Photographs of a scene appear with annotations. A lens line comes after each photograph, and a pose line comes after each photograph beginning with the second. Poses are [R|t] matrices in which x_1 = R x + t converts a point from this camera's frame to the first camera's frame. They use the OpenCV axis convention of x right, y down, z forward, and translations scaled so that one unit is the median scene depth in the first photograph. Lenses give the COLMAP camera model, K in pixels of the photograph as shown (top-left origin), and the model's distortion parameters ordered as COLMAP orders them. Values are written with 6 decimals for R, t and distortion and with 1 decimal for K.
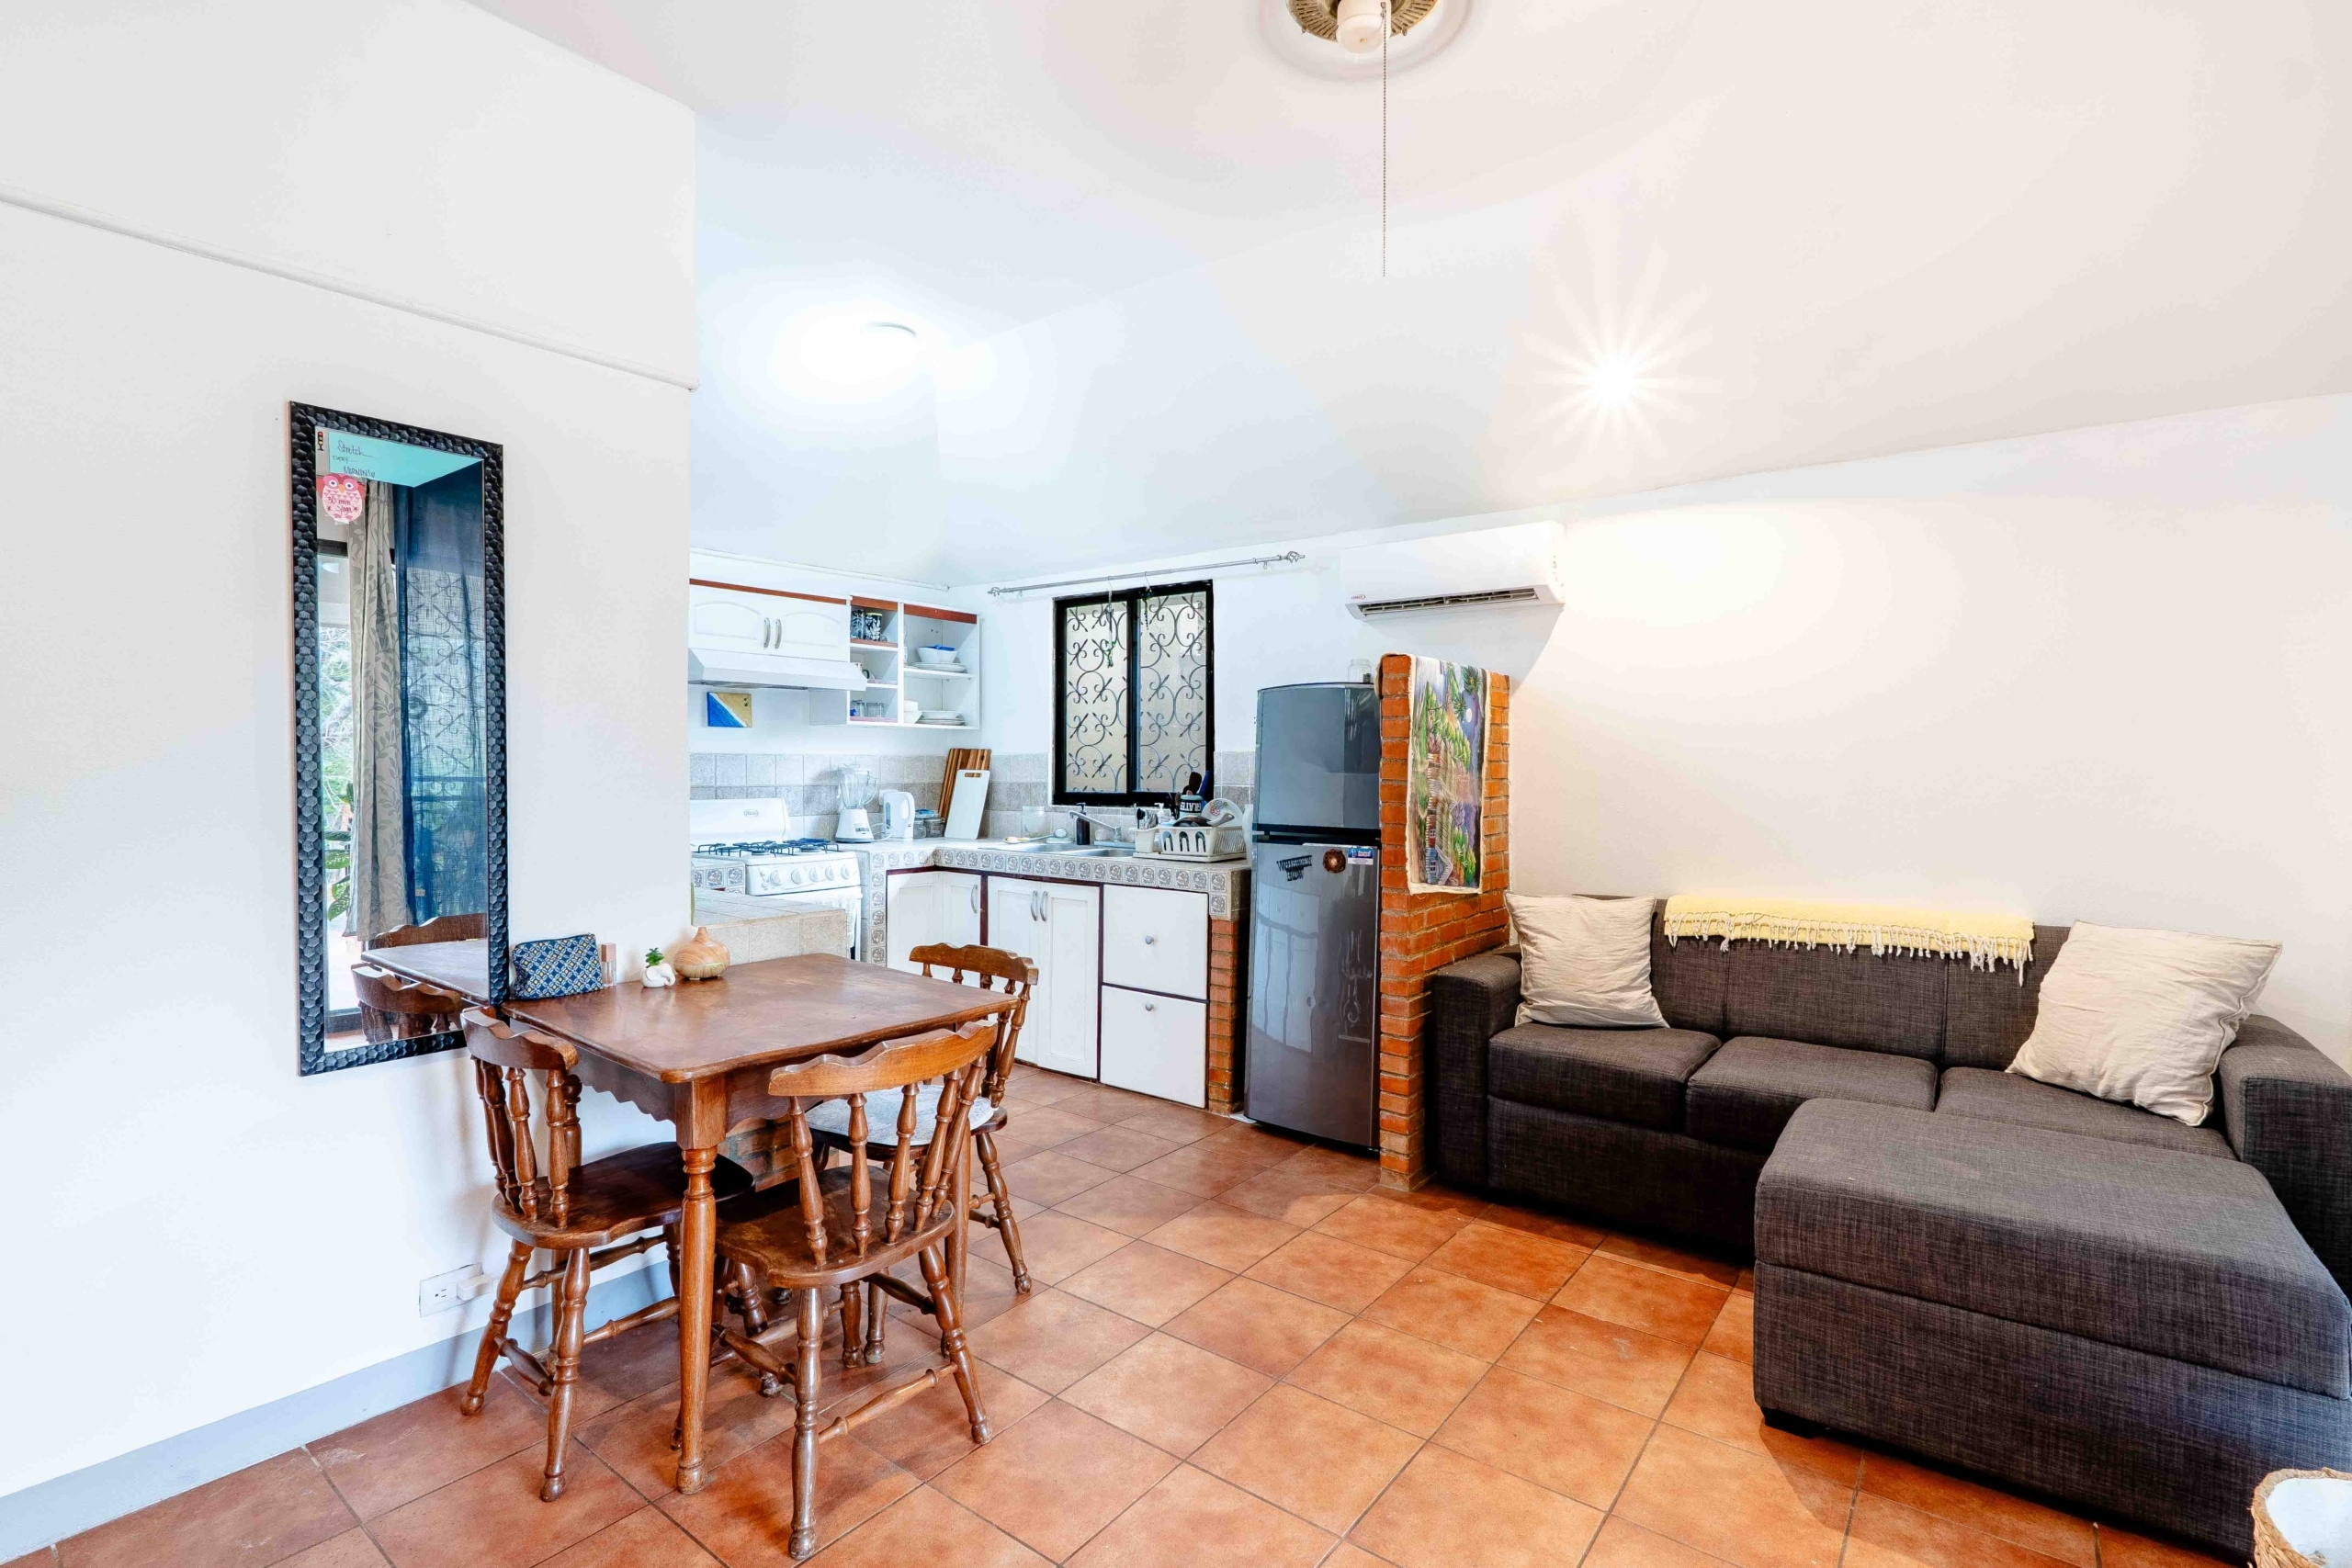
lens RADIAL K [[1105.4, 0, 1166.1], [0, 1105.4, 778.3], [0, 0, 1]] dist [-0.013461, 0.000222]
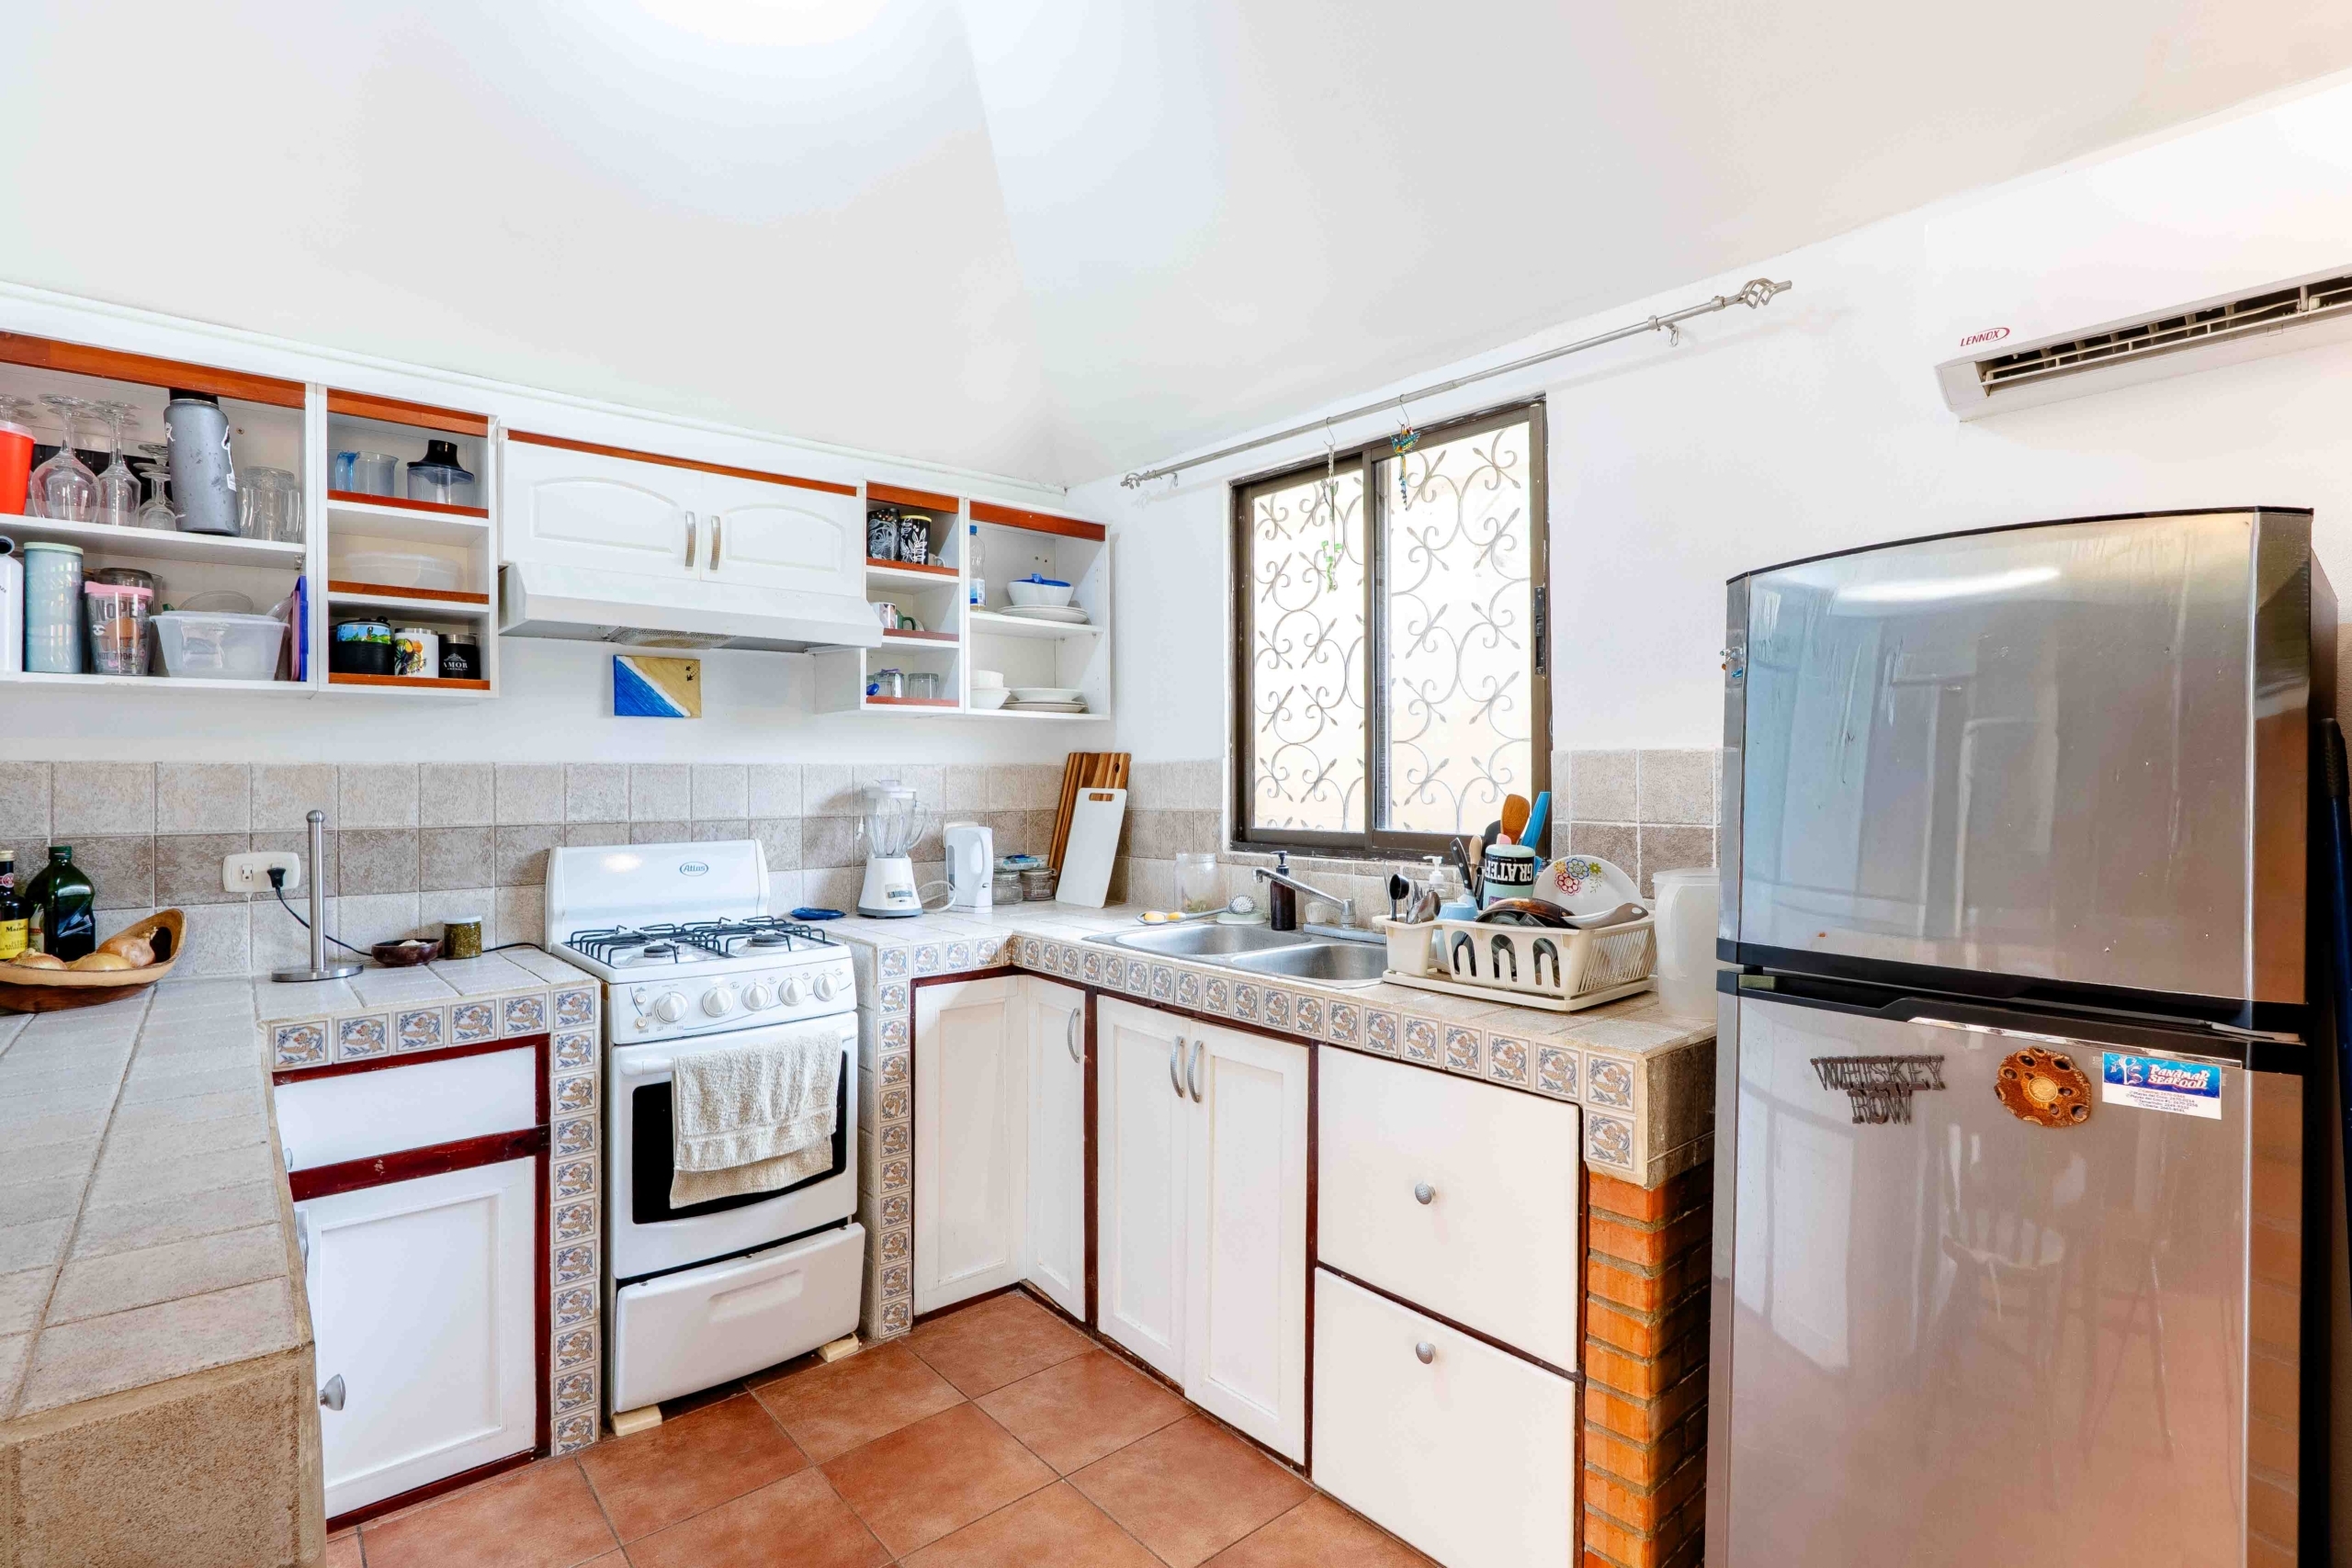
lens RADIAL K [[1105.4, 0, 1166.1], [0, 1105.4, 778.3], [0, 0, 1]] dist [-0.013461, 0.000222]
pose [[0.978615, -0.005791, -0.205619, -0.020497], [0.004142, 0.999956, -0.008448, -0.008577], [0.205659, 0.007416, 0.978596, 0.472263]]
